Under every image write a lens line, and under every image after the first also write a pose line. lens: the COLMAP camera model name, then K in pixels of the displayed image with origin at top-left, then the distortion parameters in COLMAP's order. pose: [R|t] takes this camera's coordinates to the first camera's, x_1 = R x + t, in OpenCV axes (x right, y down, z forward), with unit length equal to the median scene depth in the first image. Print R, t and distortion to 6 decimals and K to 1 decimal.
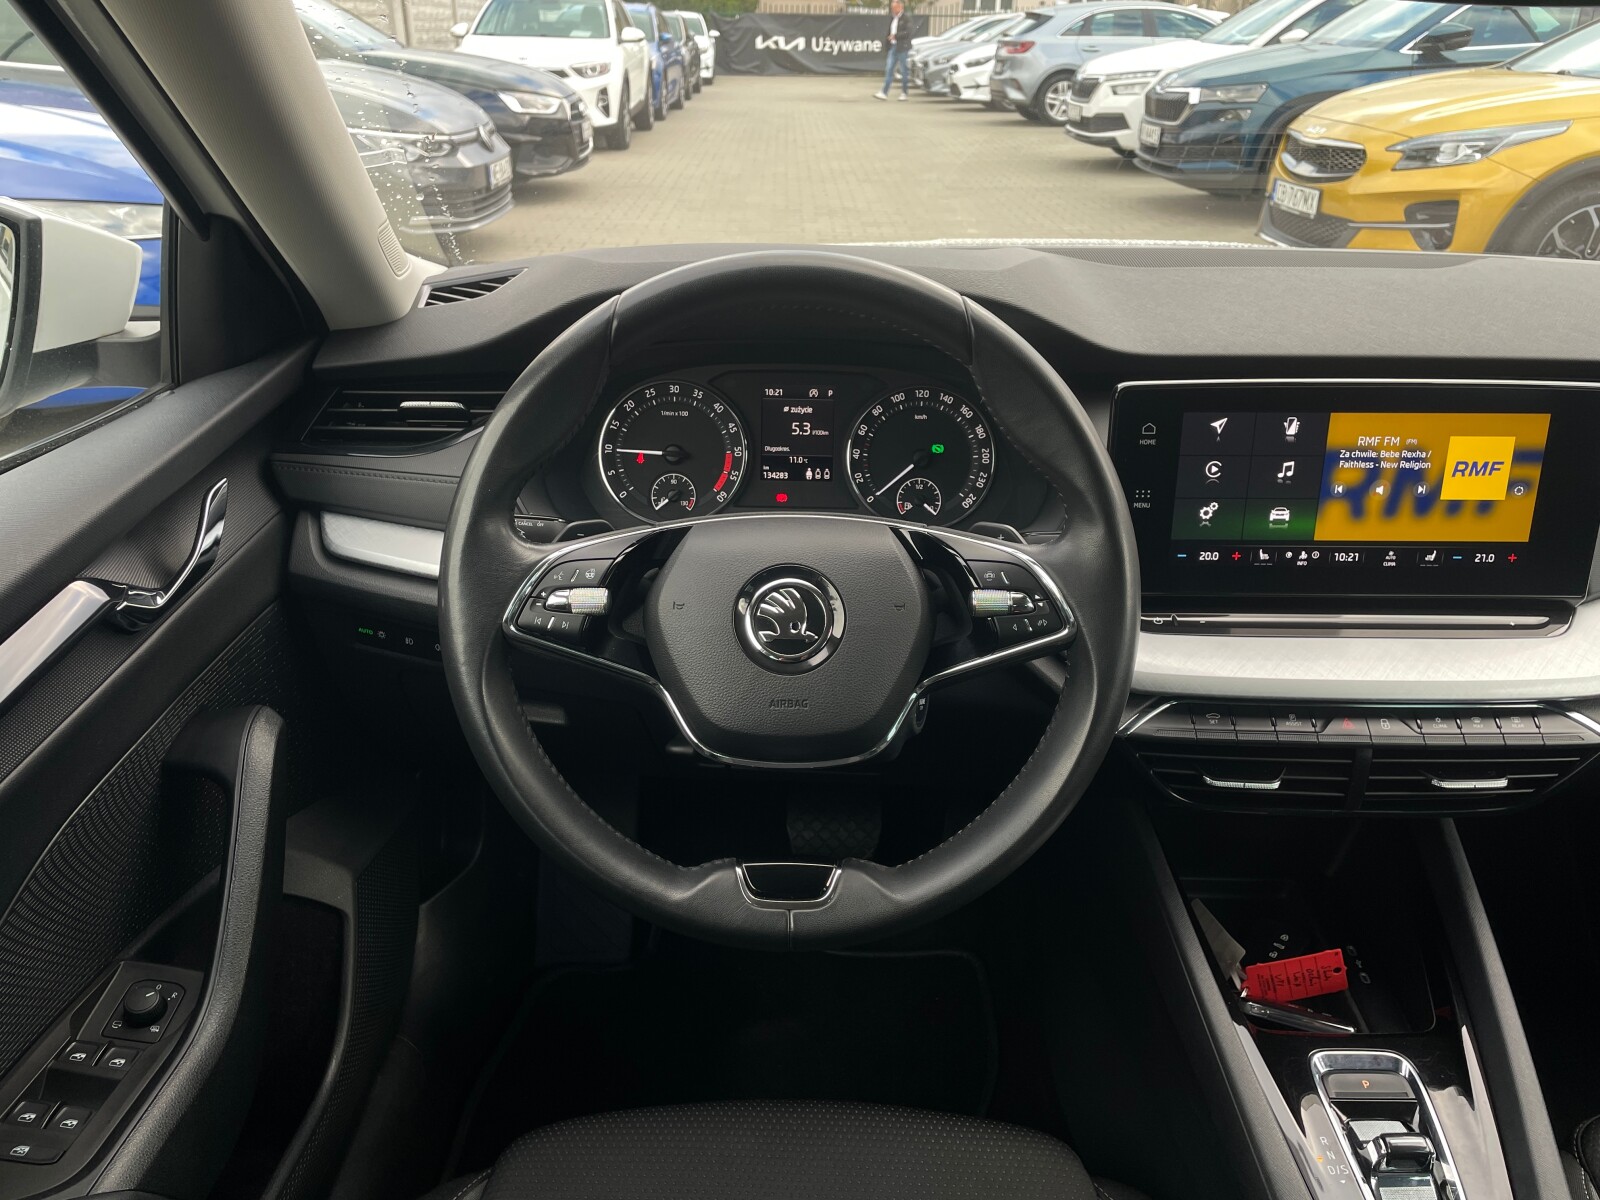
lens RADIAL K [[1210.5, 0, 805.5], [0, 1210.5, 593.9], [0, 0, 1]] dist [0.117096, -0.154066]
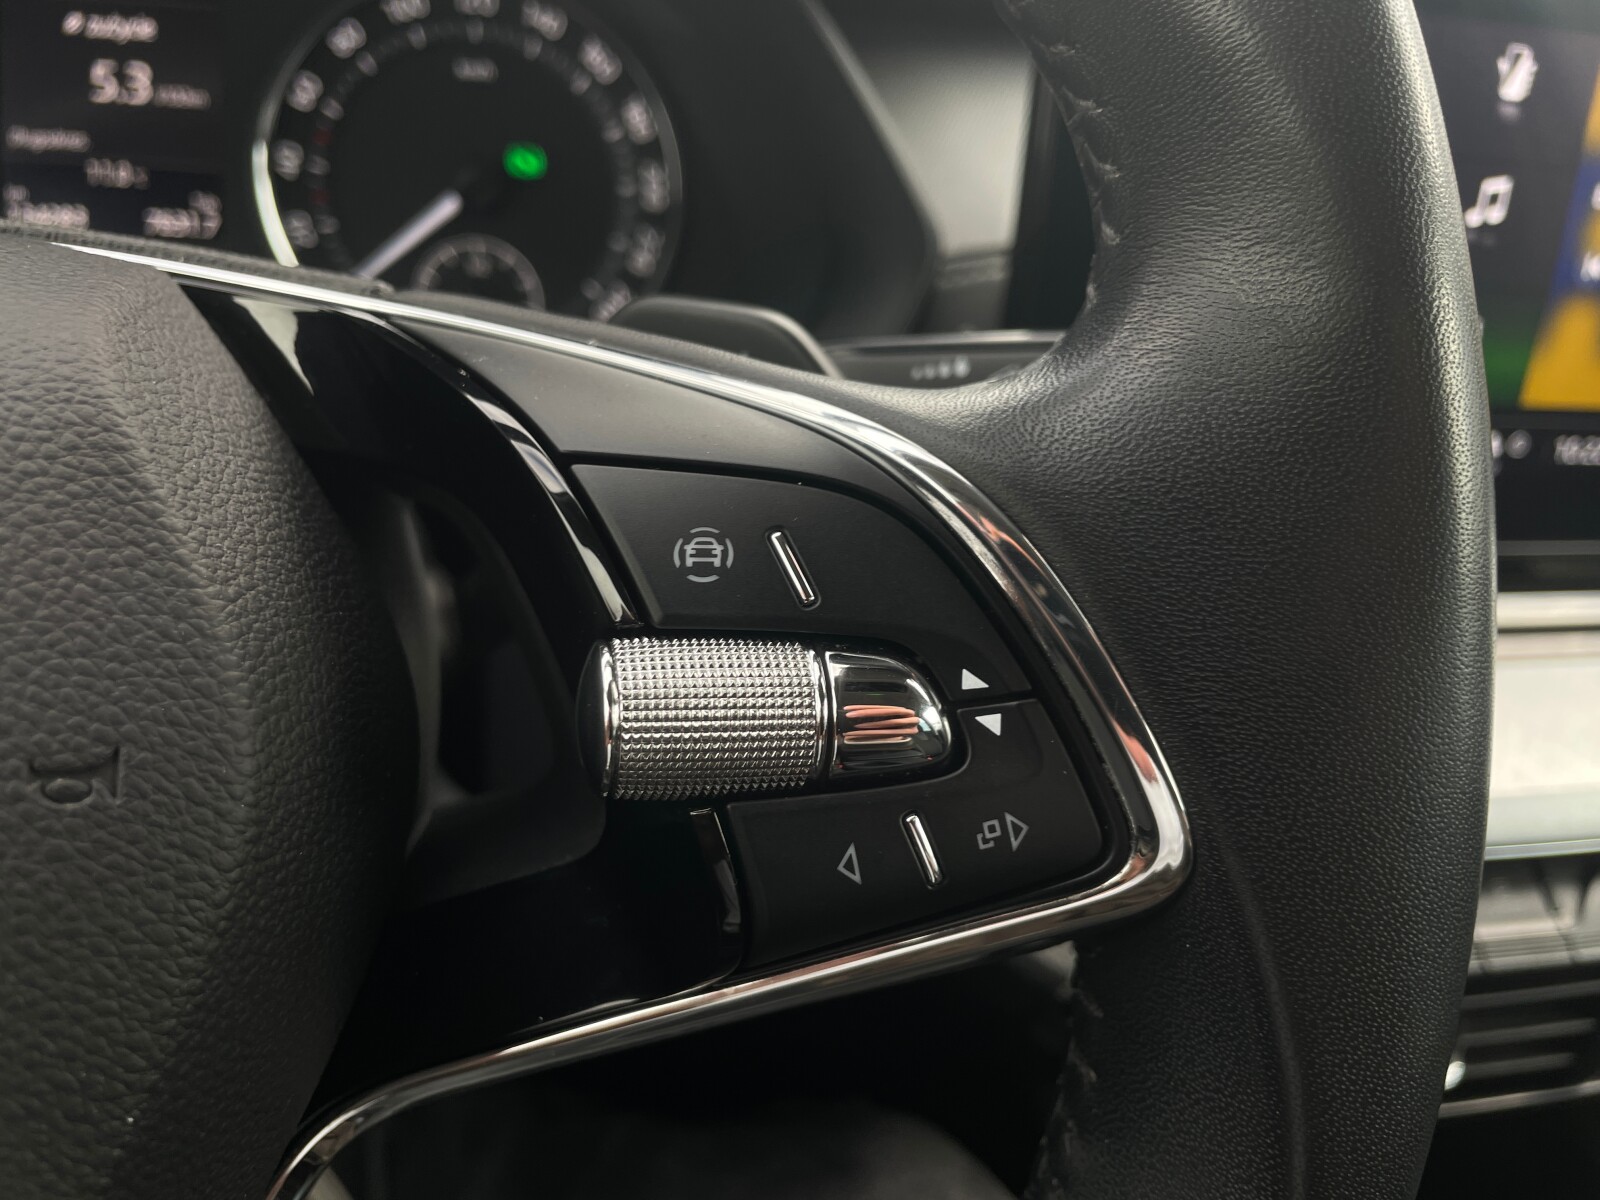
lens RADIAL K [[1252.7, 0, 775.8], [0, 1252.7, 607.7], [0, 0, 1]] dist [0.048943, -0.094986]
pose [[0.970595, -0.031667, 0.238625, 0.087361], [0.012075, 0.996466, 0.083125, -0.015142], [-0.240414, -0.077799, 0.967548, 0.601404]]
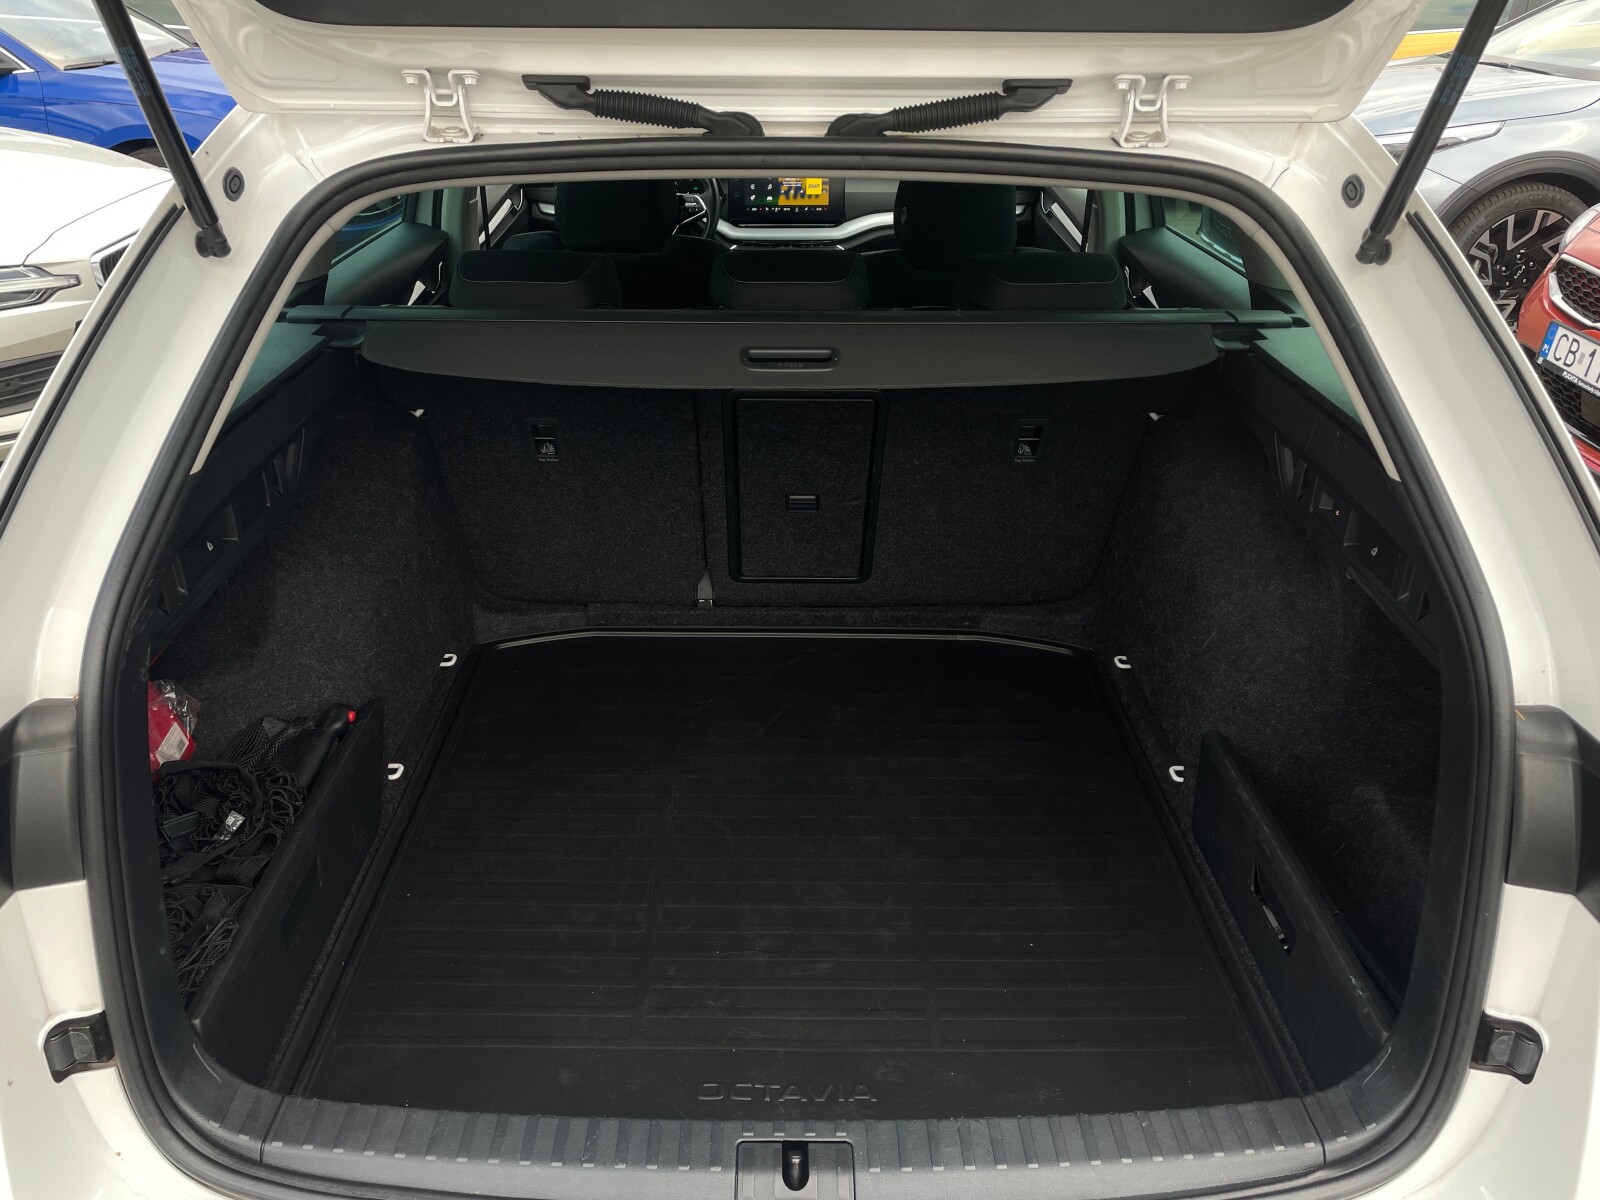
lens RADIAL K [[1215.4, 0, 805.6], [0, 1215.4, 596.8], [0, 0, 1]] dist [0.102374, -0.126000]
pose [[0.999806, -0.014765, 0.013072, 0.384115], [0.013969, 0.998156, 0.059075, 0.928381], [-0.013920, -0.058881, 0.998168, -2.891901]]
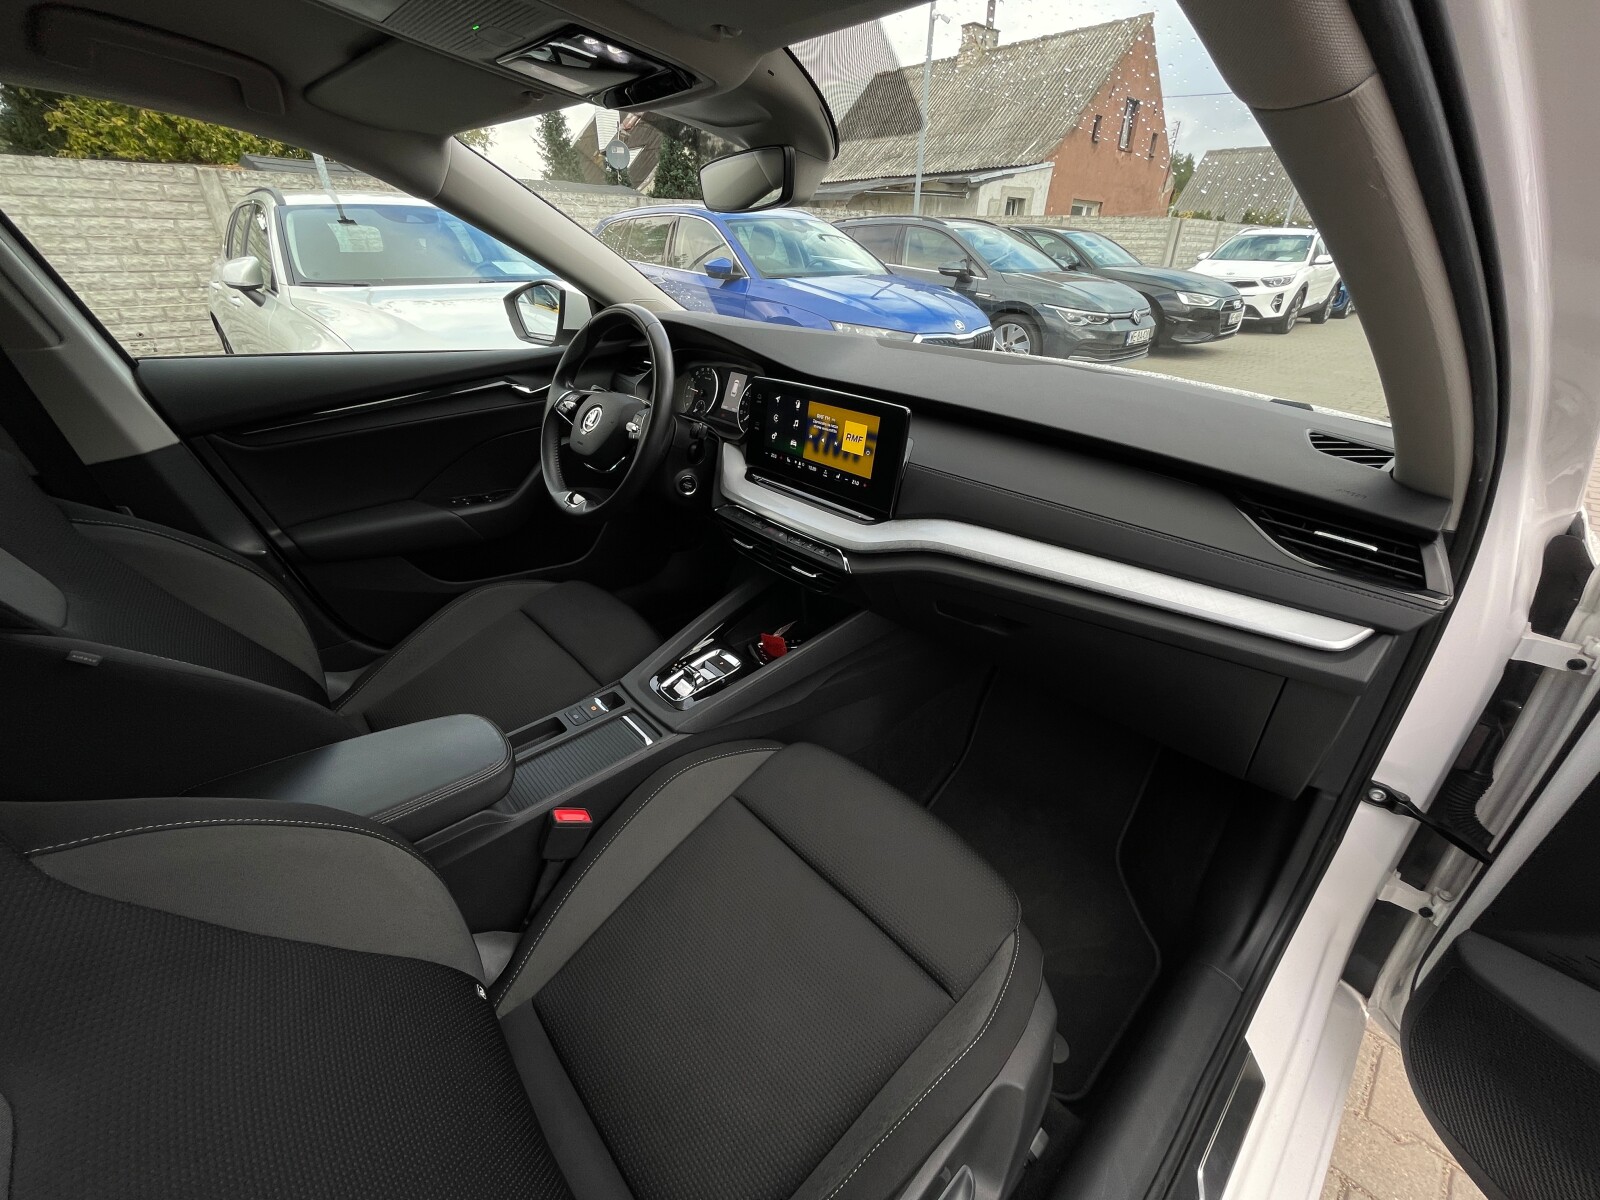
lens RADIAL K [[642.7, 0, 797.0], [0, 642.7, 608.5], [0, 0, 1]] dist [0.004069, -0.000135]
pose [[0.675467, 0.358762, -0.644232, 1.147372], [-0.312858, 0.930563, 0.190189, -0.005260], [0.667731, 0.073087, 0.740806, 0.102028]]
